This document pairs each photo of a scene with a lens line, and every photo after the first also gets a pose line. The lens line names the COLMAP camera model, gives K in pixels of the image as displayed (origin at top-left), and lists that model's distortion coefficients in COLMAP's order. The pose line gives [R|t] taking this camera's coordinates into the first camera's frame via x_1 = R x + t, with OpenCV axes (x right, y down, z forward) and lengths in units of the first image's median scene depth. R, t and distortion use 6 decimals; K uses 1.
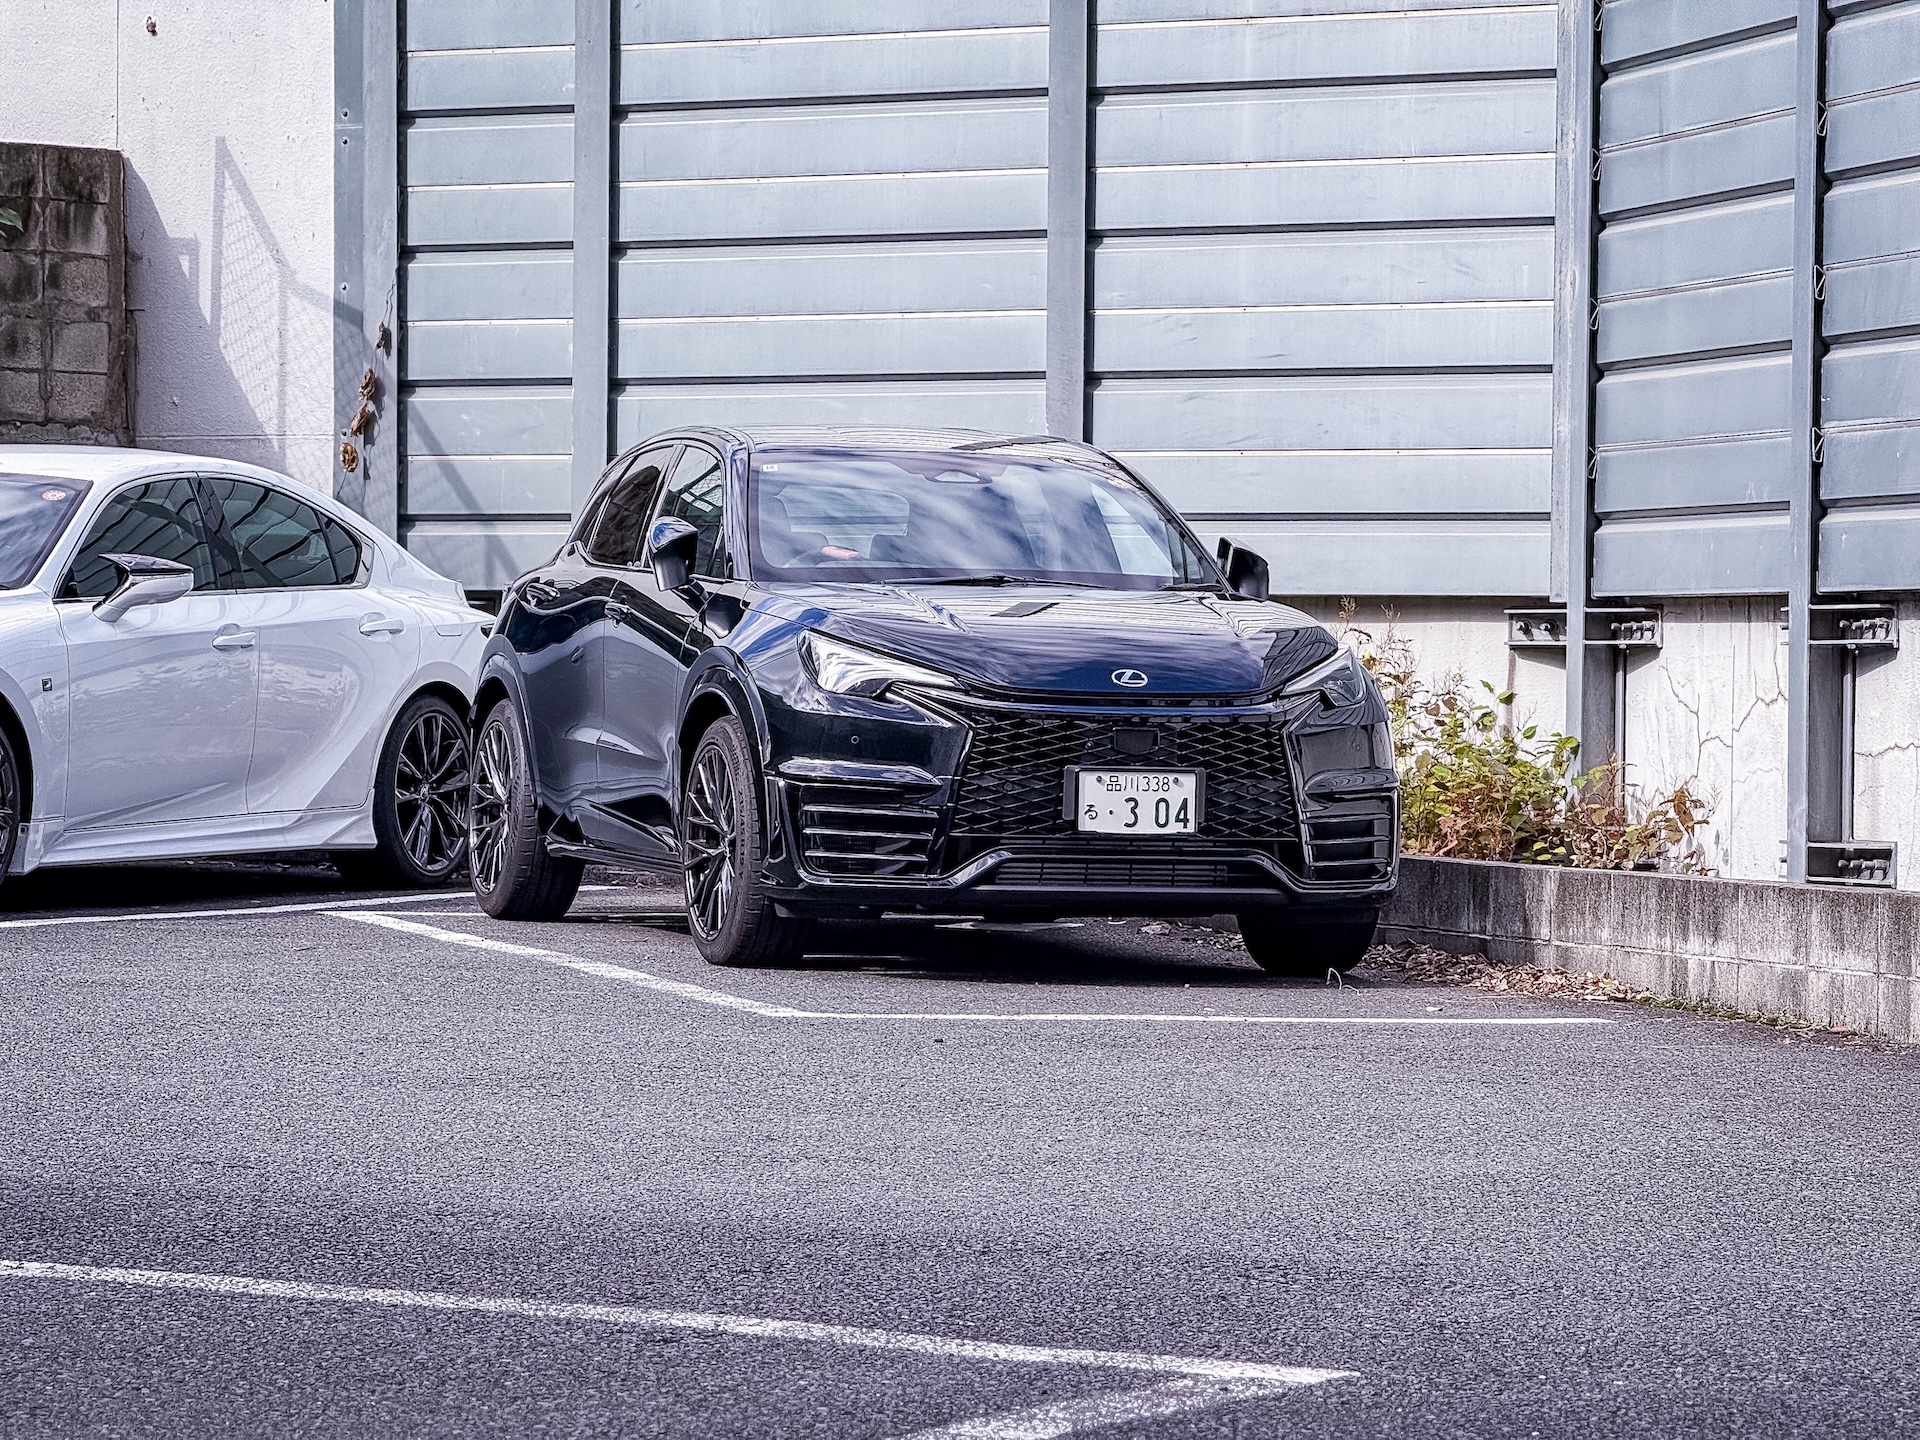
lens RADIAL K [[6710.3, 0, 959.7], [0, 6710.3, 719.8], [0, 0, 1]] dist [0.320831, 0.000000]
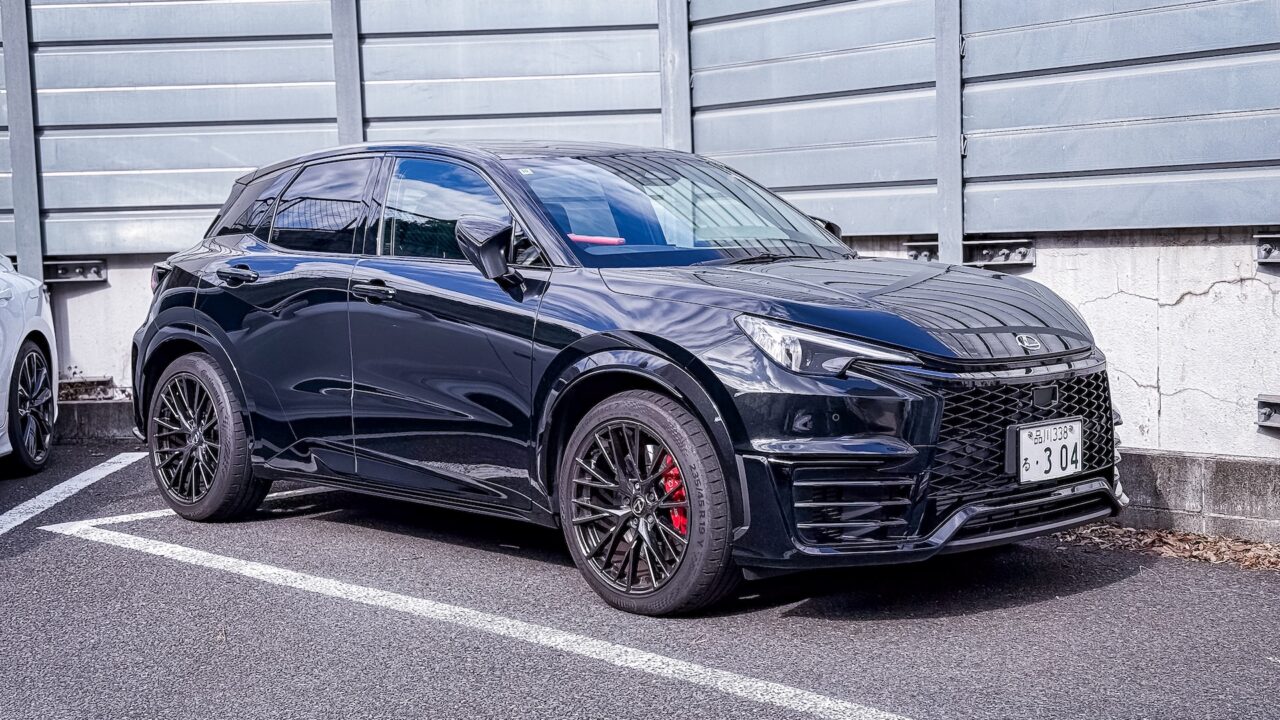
lens RADIAL K [[1776.1, 0, 641.1], [0, 1776.1, 361.1], [0, 0, 1]] dist [0.119577, 0.000000]
pose [[0.892668, -0.072569, 0.444834, -0.144589], [0.043127, 0.996177, 0.075969, -0.024750], [-0.448646, -0.048631, 0.892385, 0.644562]]
